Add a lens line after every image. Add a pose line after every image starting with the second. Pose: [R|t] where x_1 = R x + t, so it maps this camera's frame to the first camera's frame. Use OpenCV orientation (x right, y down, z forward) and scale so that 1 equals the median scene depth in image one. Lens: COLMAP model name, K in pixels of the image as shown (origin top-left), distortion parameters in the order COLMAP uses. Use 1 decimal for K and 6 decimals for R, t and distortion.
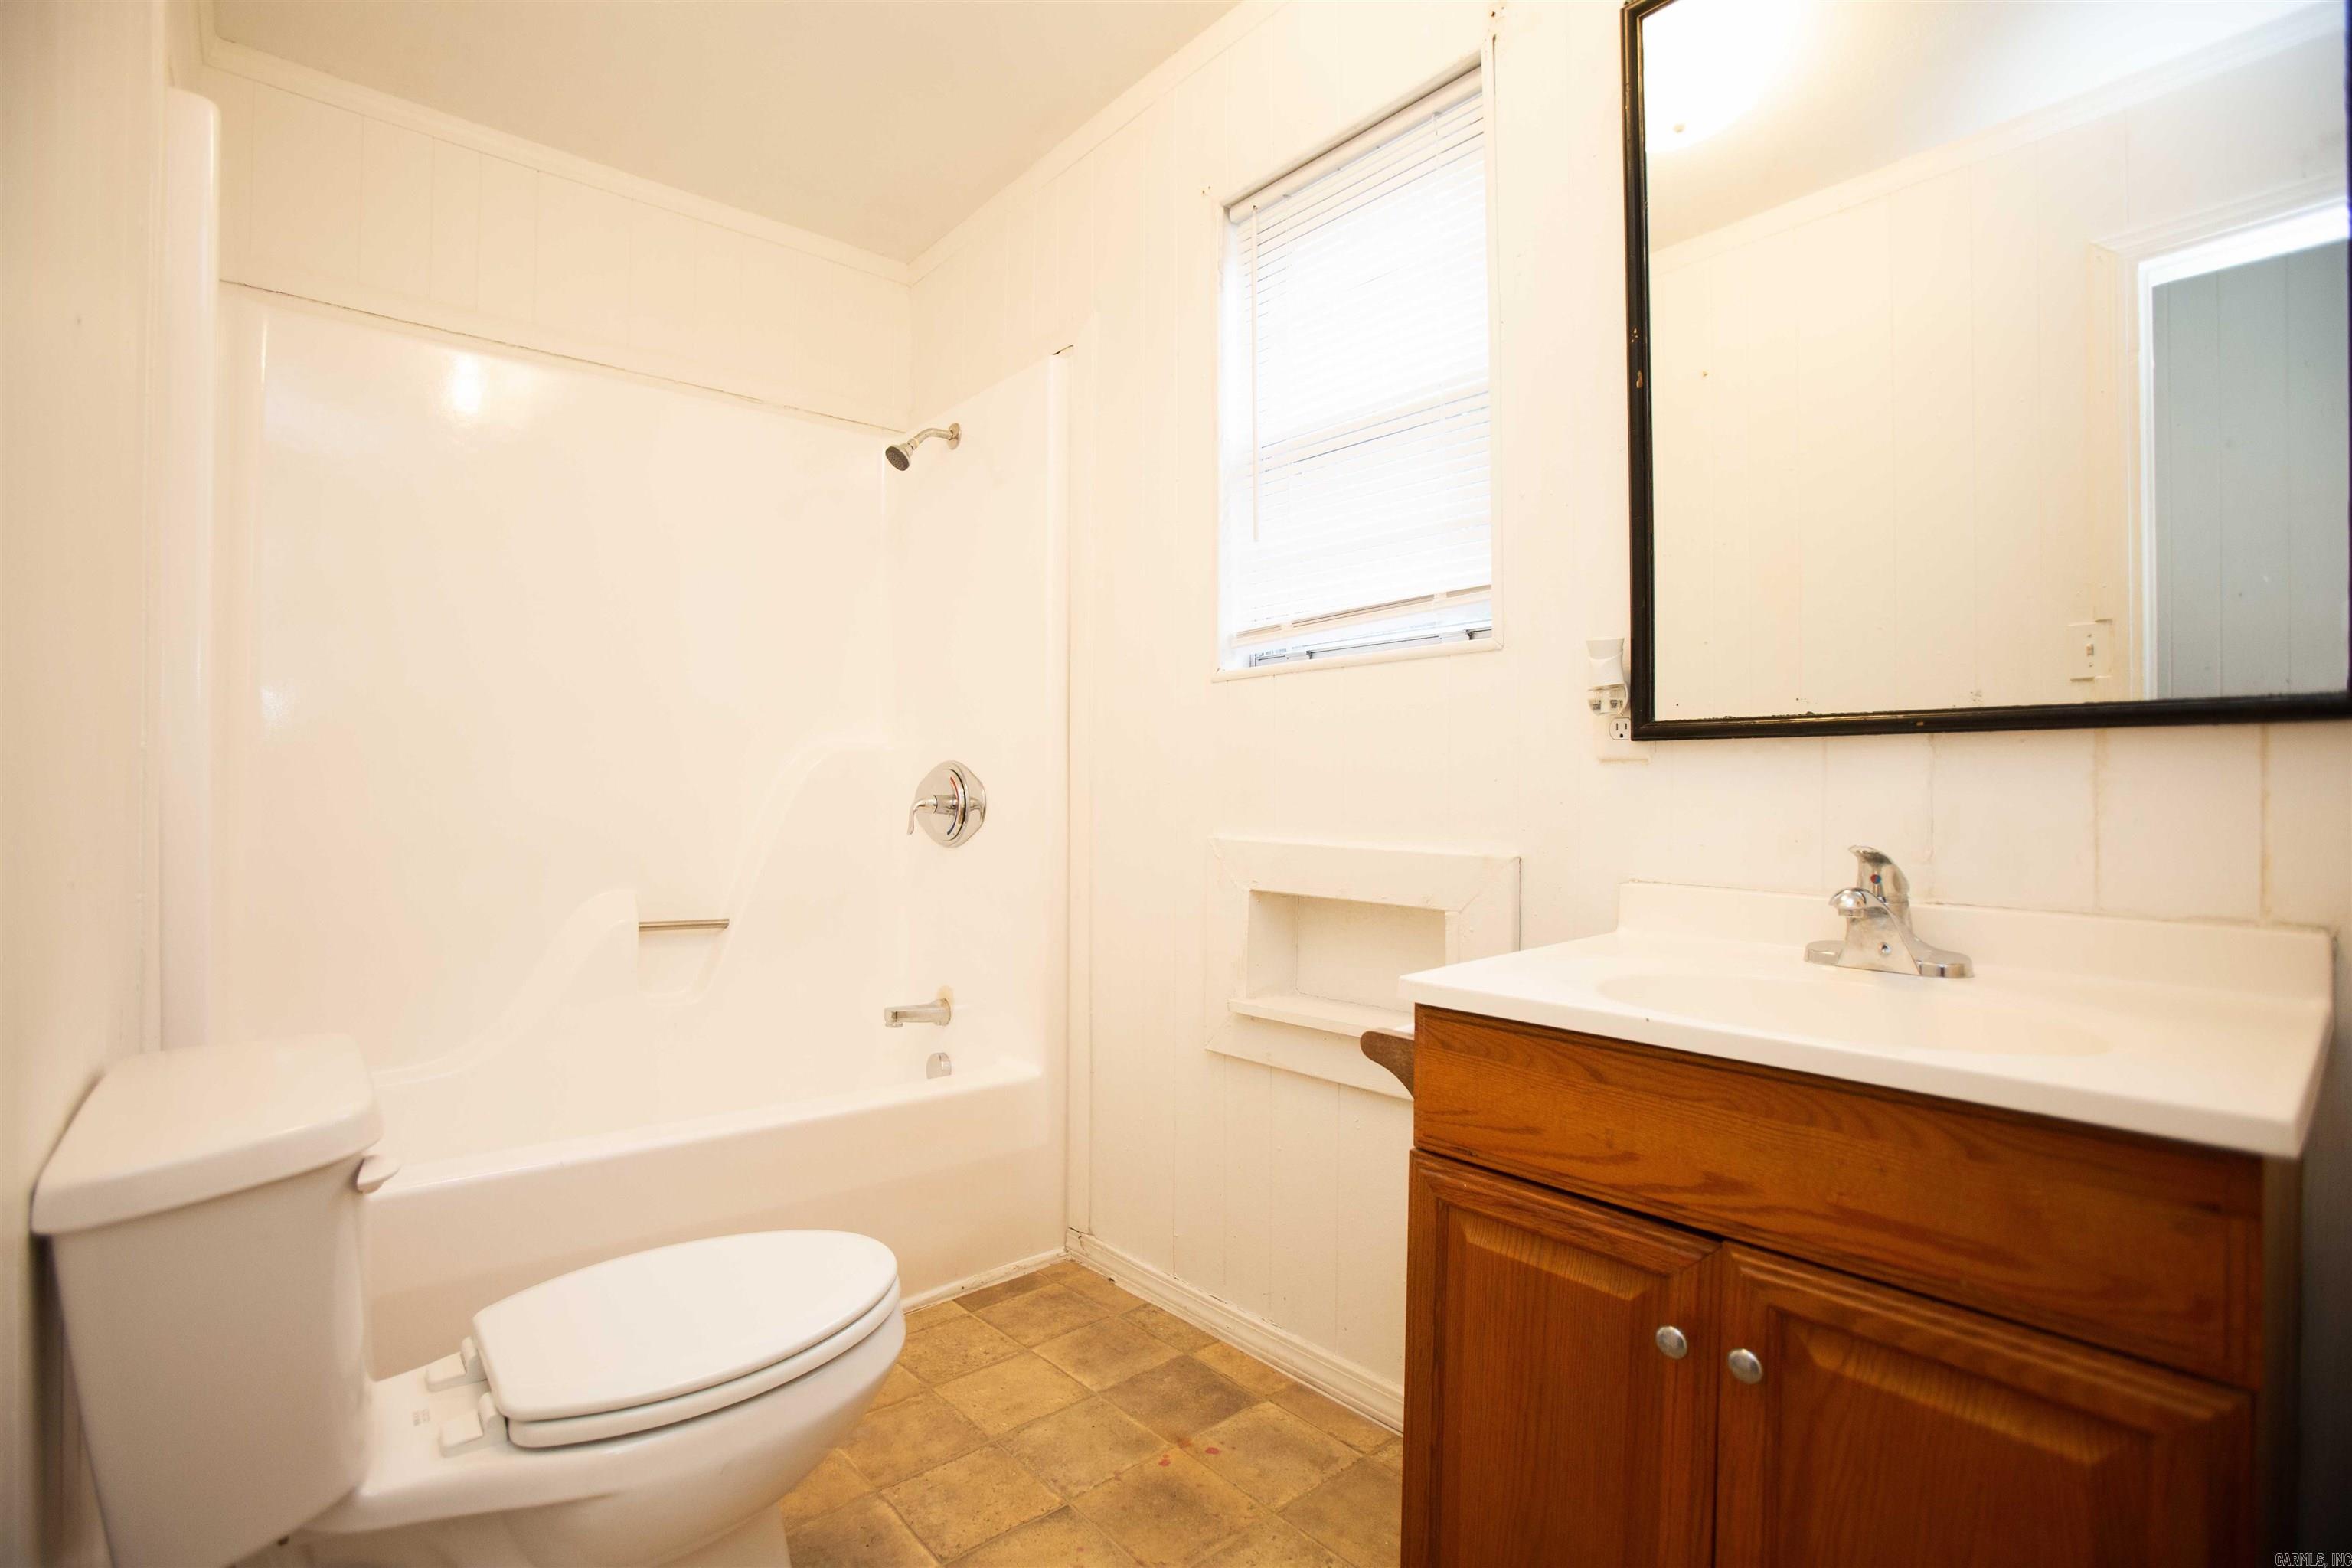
lens RADIAL K [[1112.2, 0, 1122.2], [0, 1112.2, 771.7], [0, 0, 1]] dist [-0.074771, 0.031224]
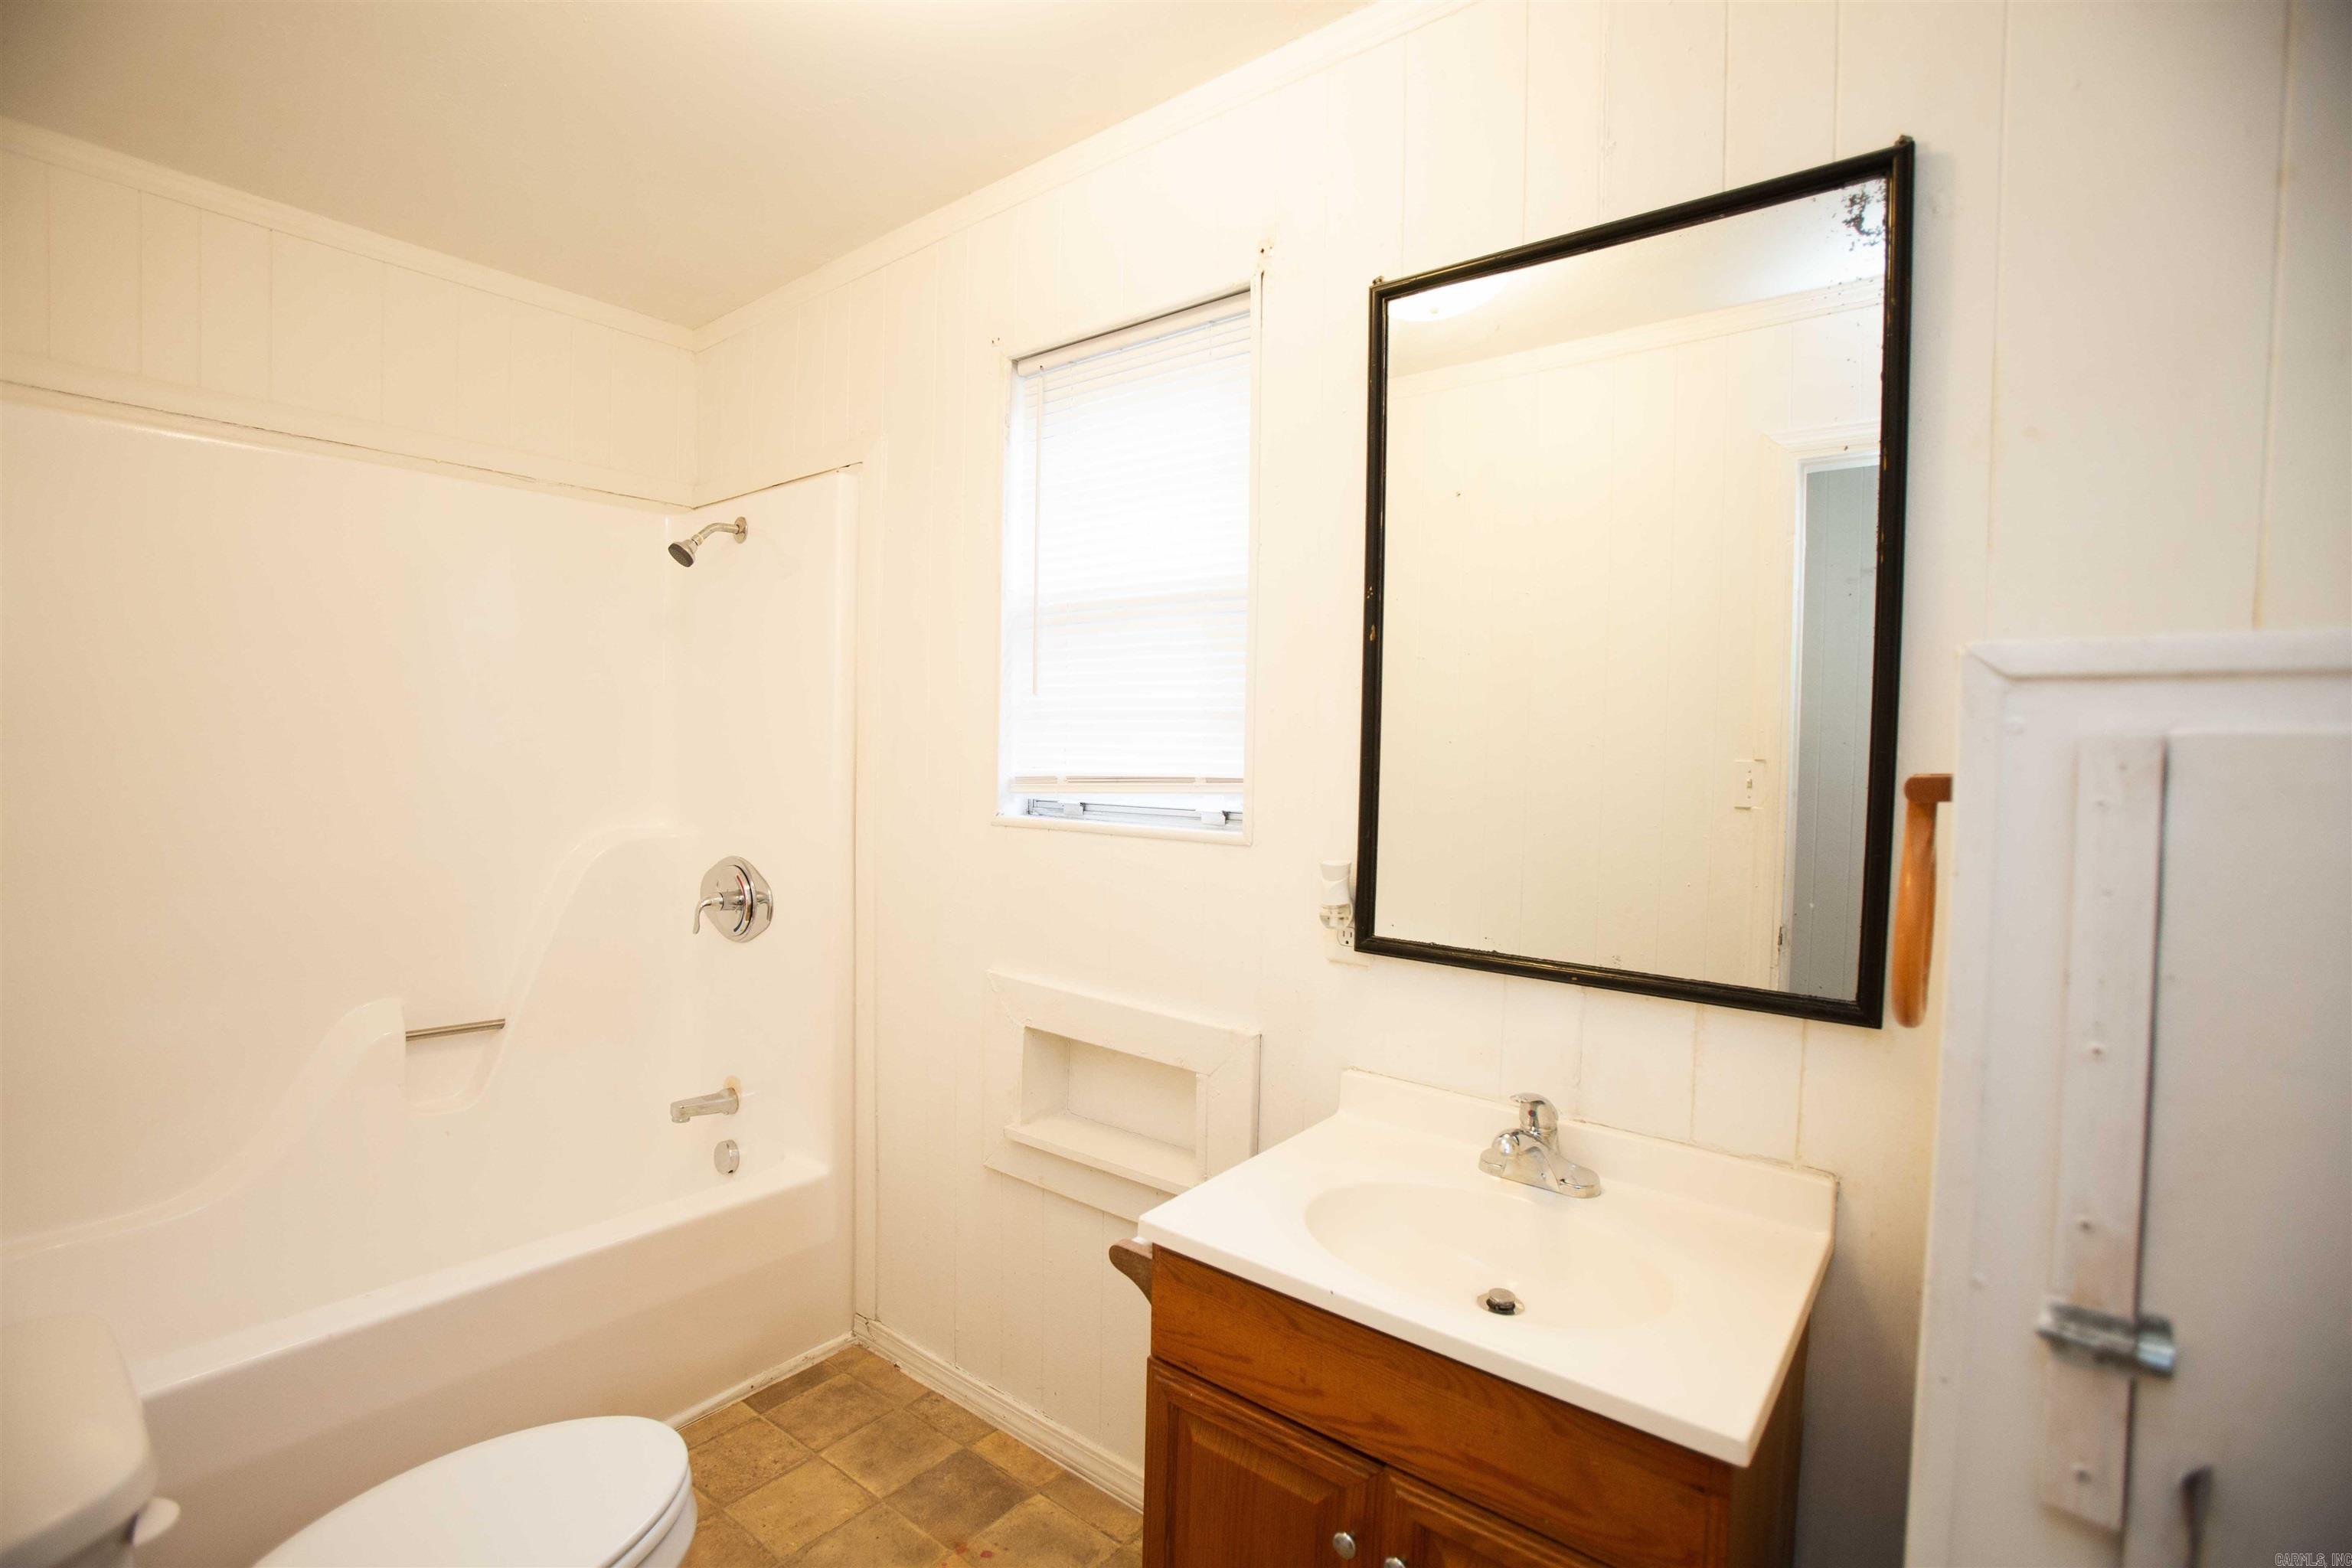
lens RADIAL K [[1113.7, 0, 1124.4], [0, 1113.7, 784.4], [0, 0, 1]] dist [-0.091391, 0.052757]
pose [[0.983257, 0.007940, 0.182051, 0.014401], [-0.016410, 0.998849, 0.045066, -0.201482], [-0.181484, -0.047299, 0.982256, -0.065515]]
